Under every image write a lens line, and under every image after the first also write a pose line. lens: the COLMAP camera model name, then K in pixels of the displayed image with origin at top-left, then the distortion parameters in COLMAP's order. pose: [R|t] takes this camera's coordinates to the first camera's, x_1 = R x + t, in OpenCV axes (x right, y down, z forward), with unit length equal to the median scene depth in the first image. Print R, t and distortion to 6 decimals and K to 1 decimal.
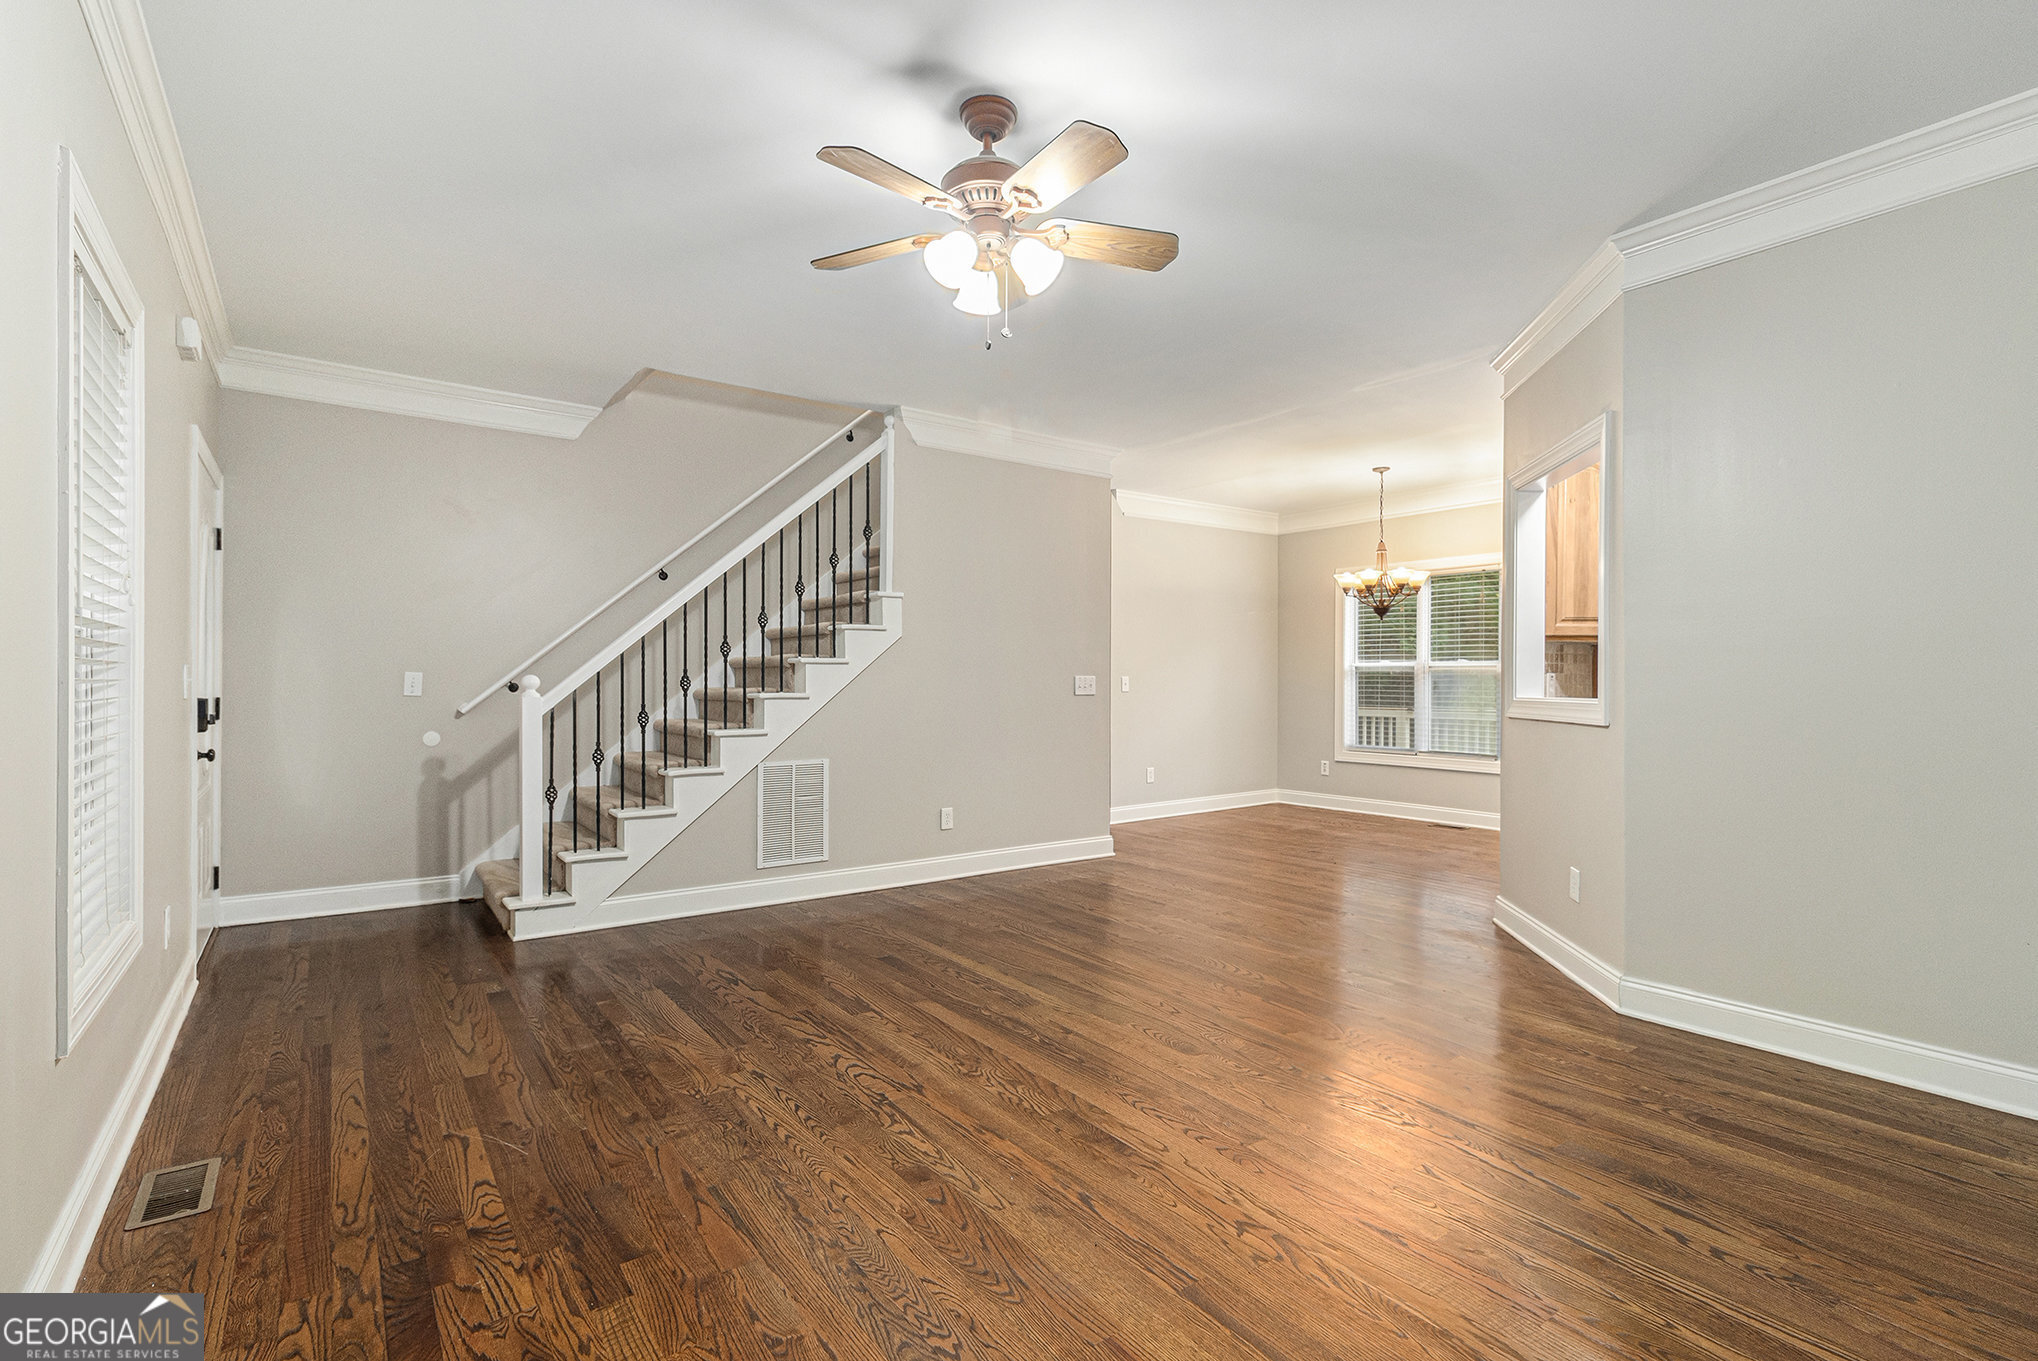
lens RADIAL K [[961.8, 0, 1021.9], [0, 961.8, 675.1], [0, 0, 1]] dist [0.001744, -0.000741]
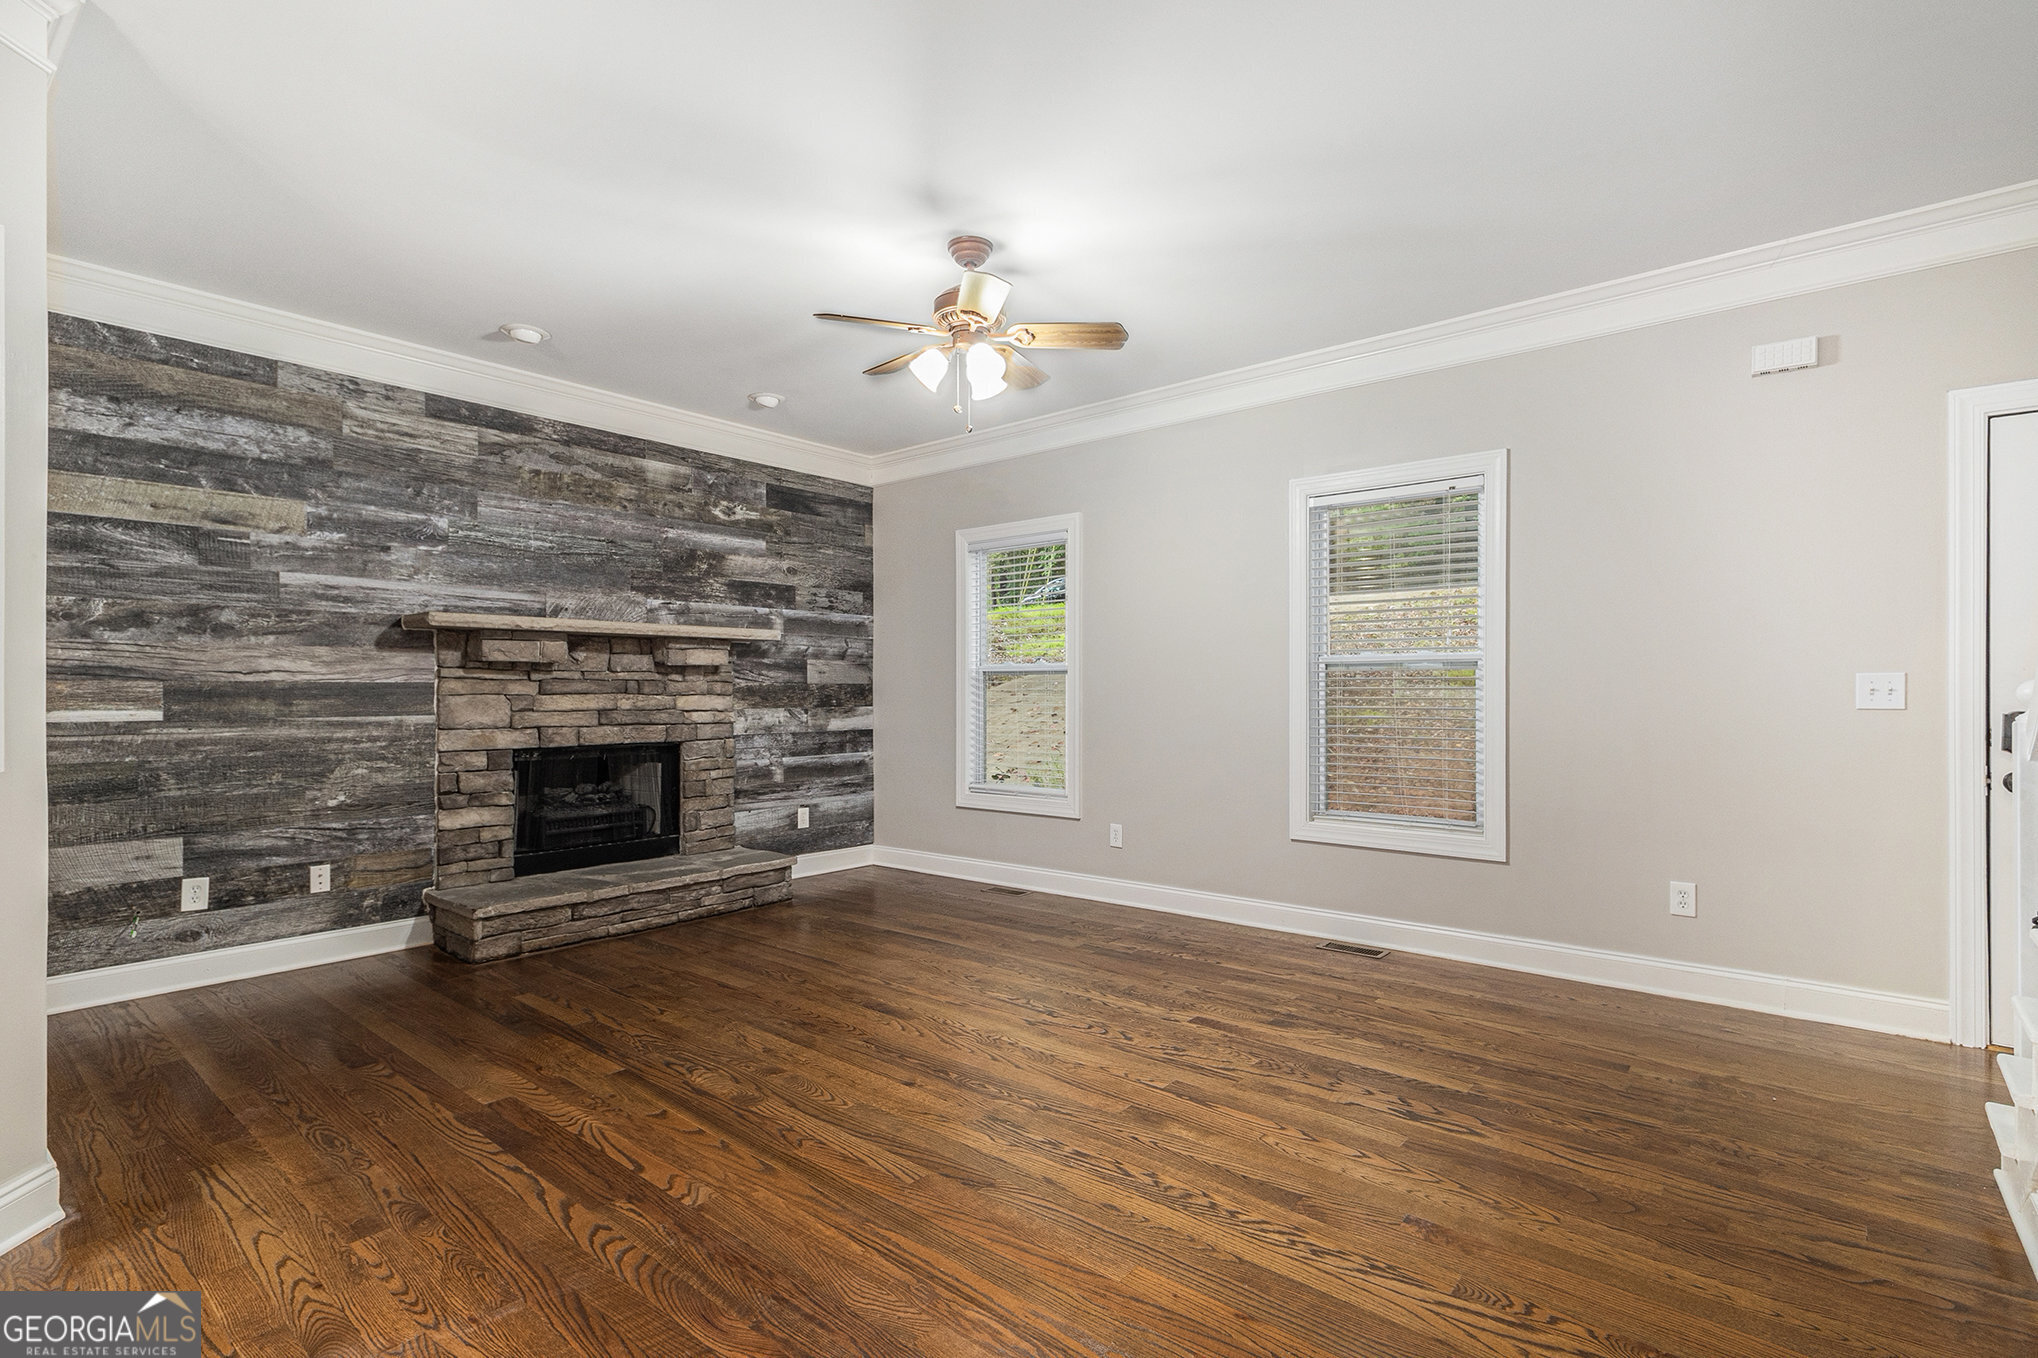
lens RADIAL K [[961.8, 0, 1026.8], [0, 961.8, 691.7], [0, 0, 1]] dist [0.001744, -0.000741]
pose [[-0.969150, 0.003655, -0.246445, 0.087755], [0.004438, 0.999987, -0.002621, 0.004980], [0.246432, -0.003634, -0.969153, 0.971123]]
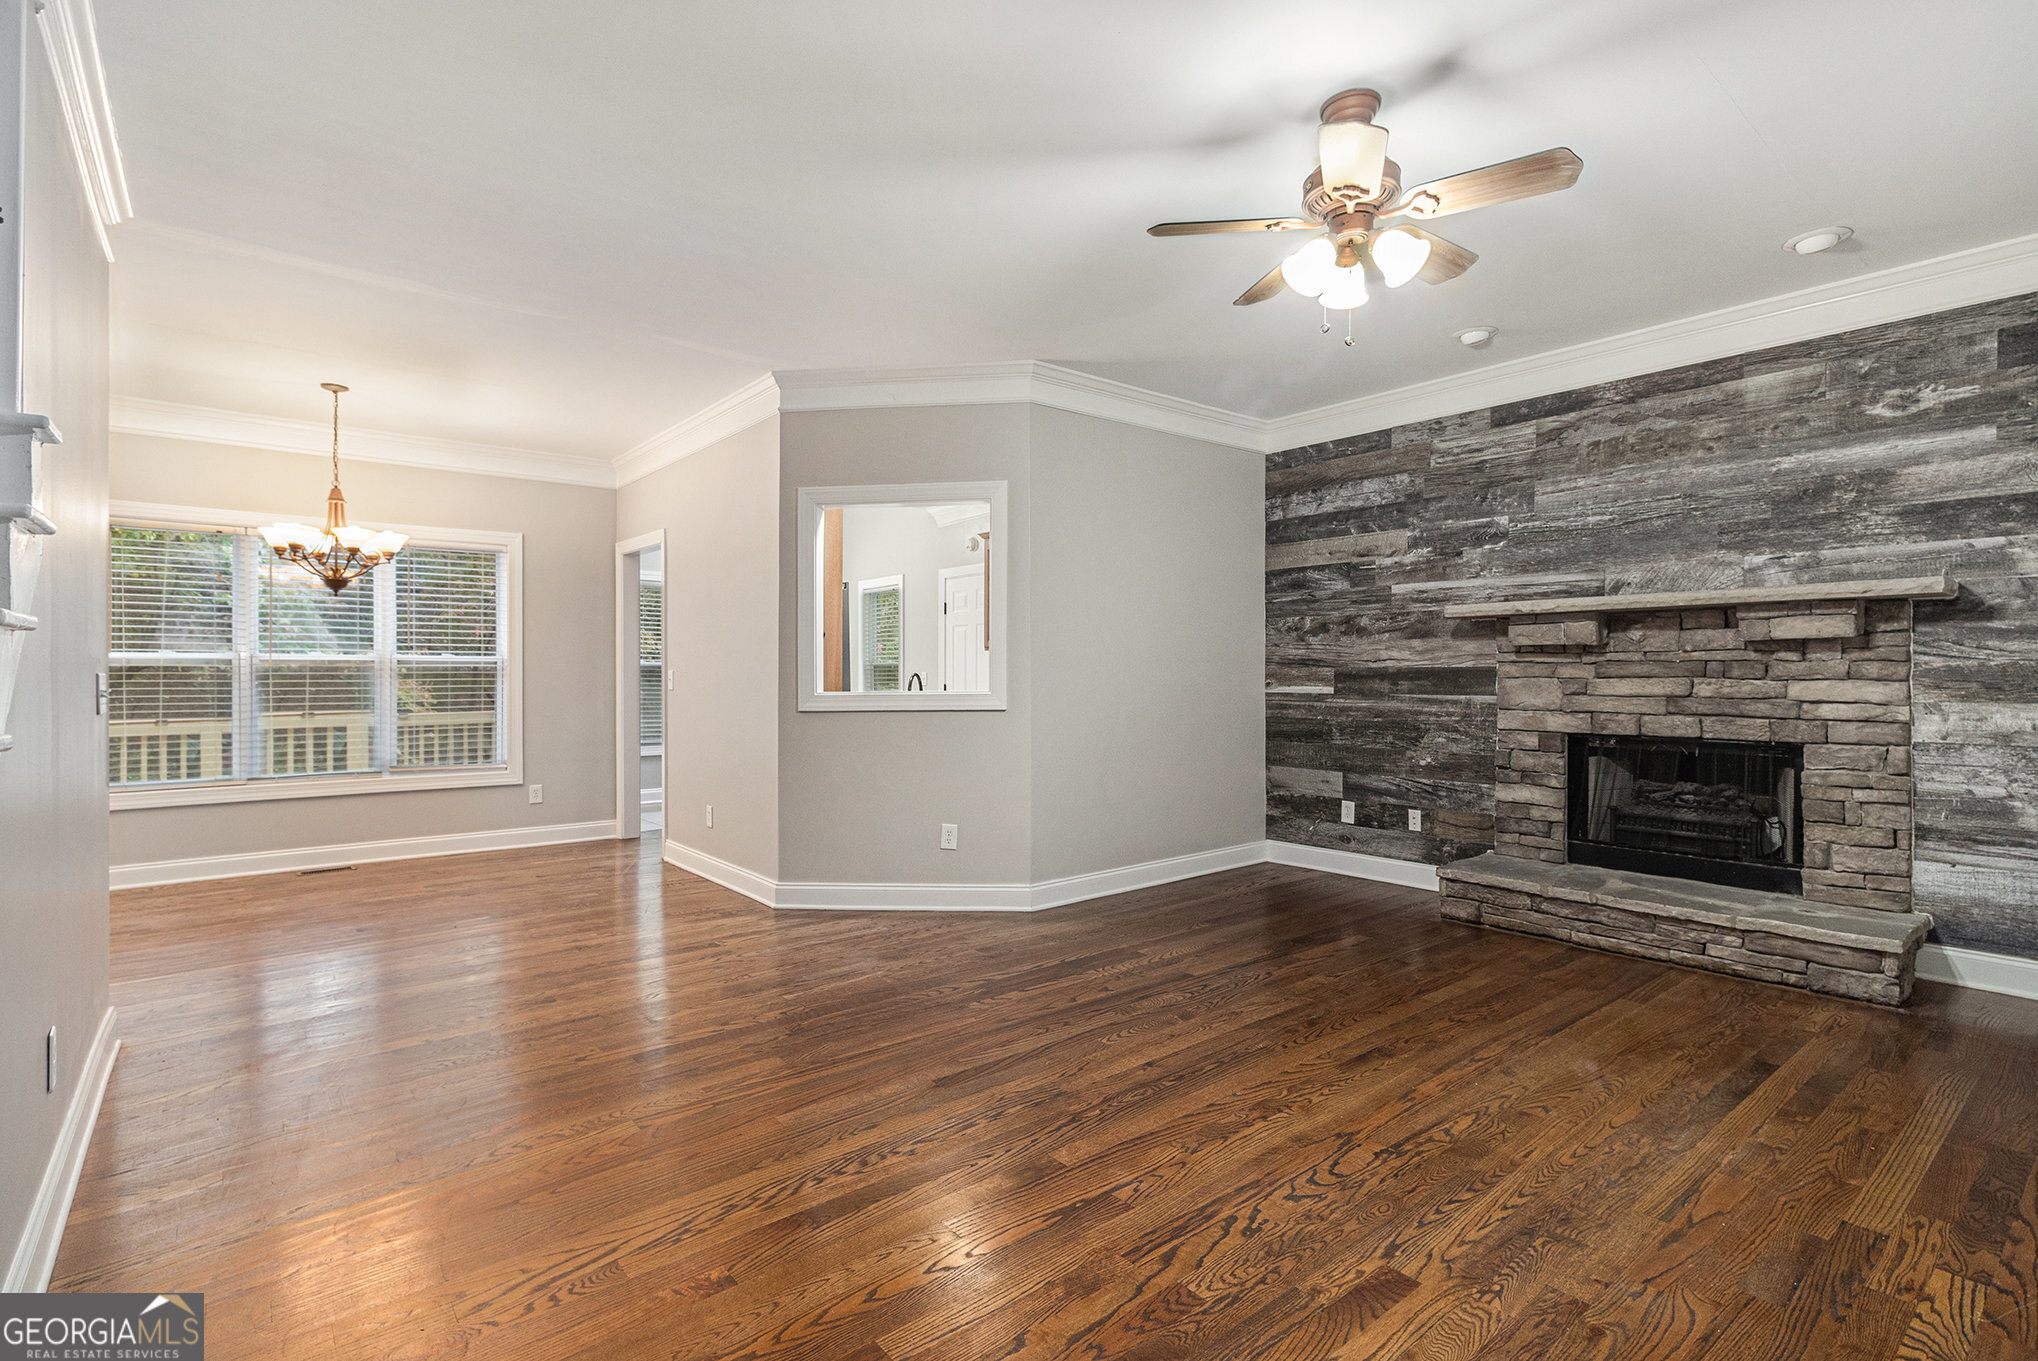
lens RADIAL K [[961.8, 0, 1031.2], [0, 961.8, 676.7], [0, 0, 1]] dist [0.001744, -0.000741]
pose [[-0.065184, -0.001759, 0.997872, -0.434017], [-0.000825, 0.999998, 0.001709, 0.001665], [-0.997873, -0.000712, -0.065185, 0.598755]]
